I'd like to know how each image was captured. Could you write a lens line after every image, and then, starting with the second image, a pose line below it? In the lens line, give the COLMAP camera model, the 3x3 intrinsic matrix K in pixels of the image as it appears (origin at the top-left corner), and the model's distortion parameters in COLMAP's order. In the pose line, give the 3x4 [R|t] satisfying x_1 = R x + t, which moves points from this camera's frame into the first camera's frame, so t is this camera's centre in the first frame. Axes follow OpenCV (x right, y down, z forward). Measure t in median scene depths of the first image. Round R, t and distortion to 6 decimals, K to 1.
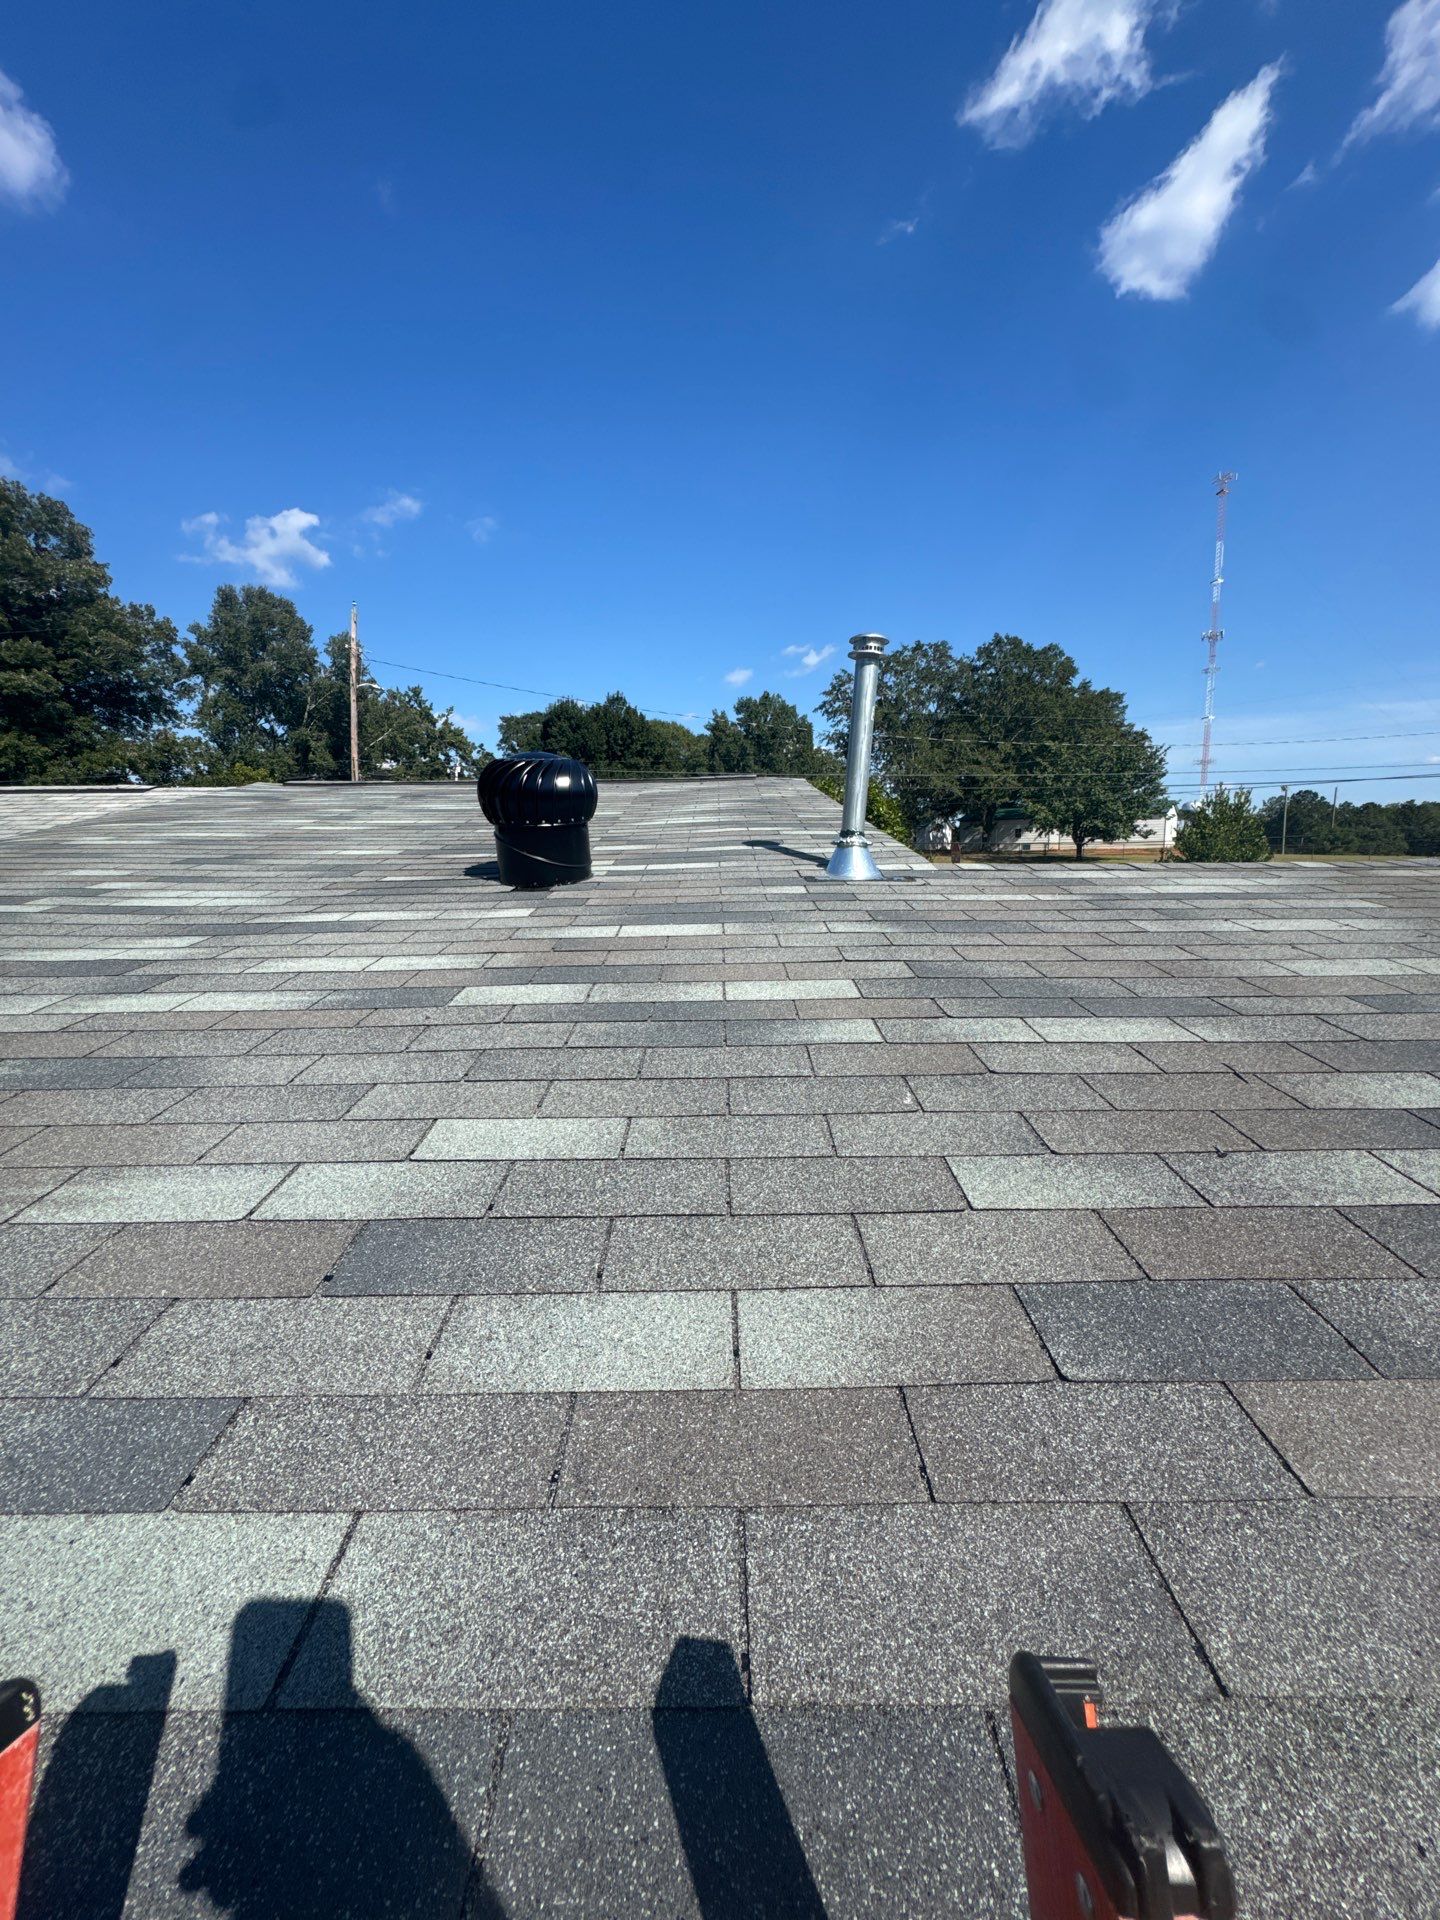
lens RADIAL K [[774.2, 0, 712.8], [0, 774.2, 954.3], [0, 0, 1]] dist [0.001693, -0.000463]
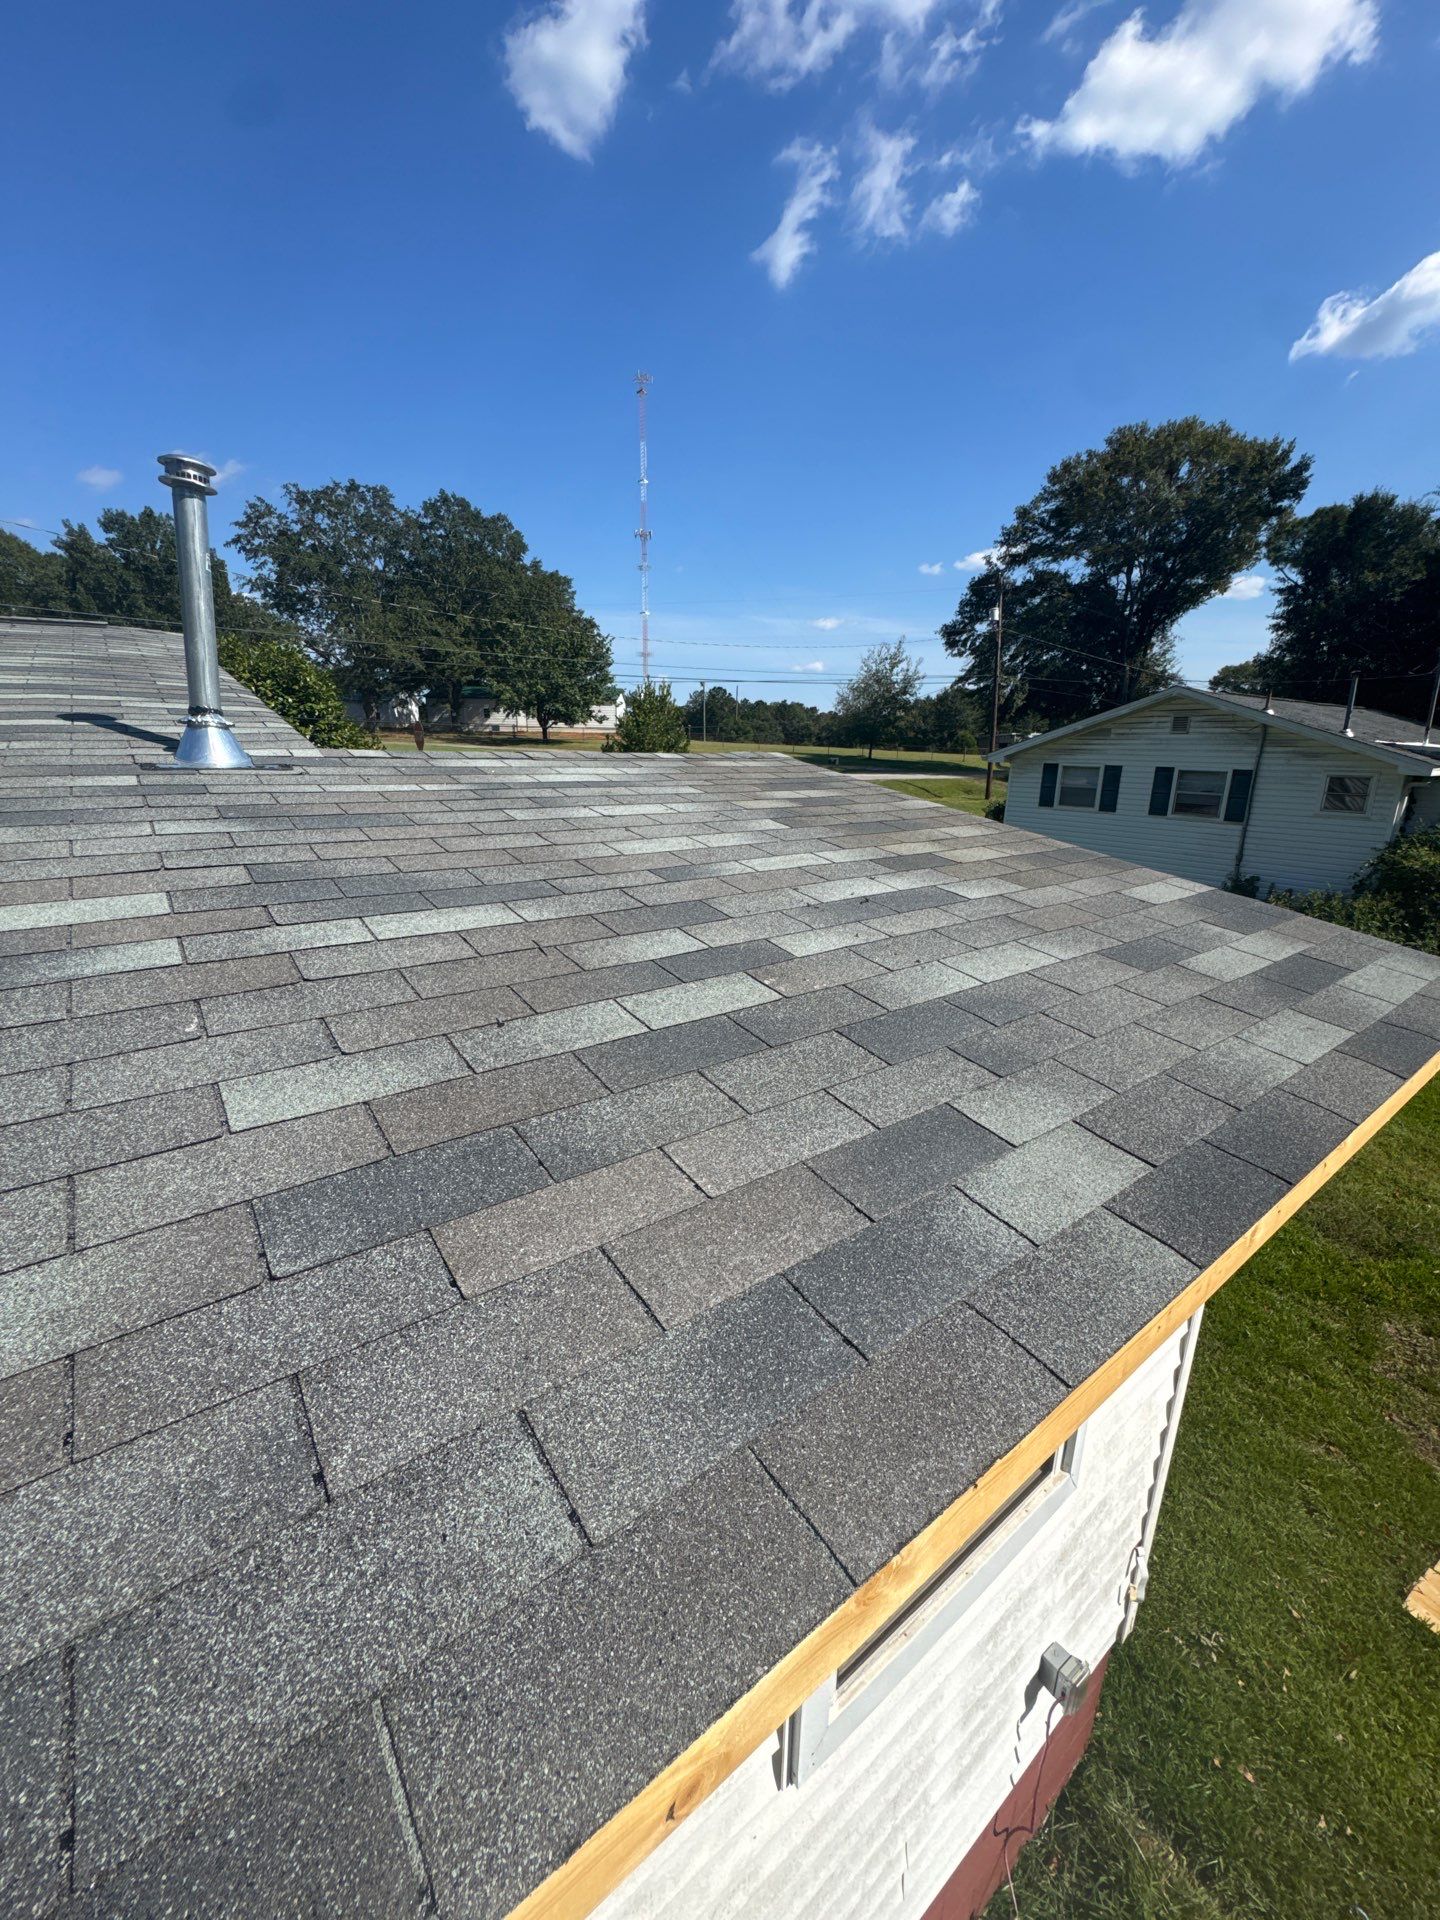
lens RADIAL K [[774.2, 0, 725.2], [0, 774.2, 960.5], [0, 0, 1]] dist [0.001693, -0.000463]
pose [[0.796803, -0.143023, 0.587068, 0.105391], [0.049587, 0.983784, 0.172369, -0.006673], [-0.602201, -0.108233, 0.790974, -0.040404]]
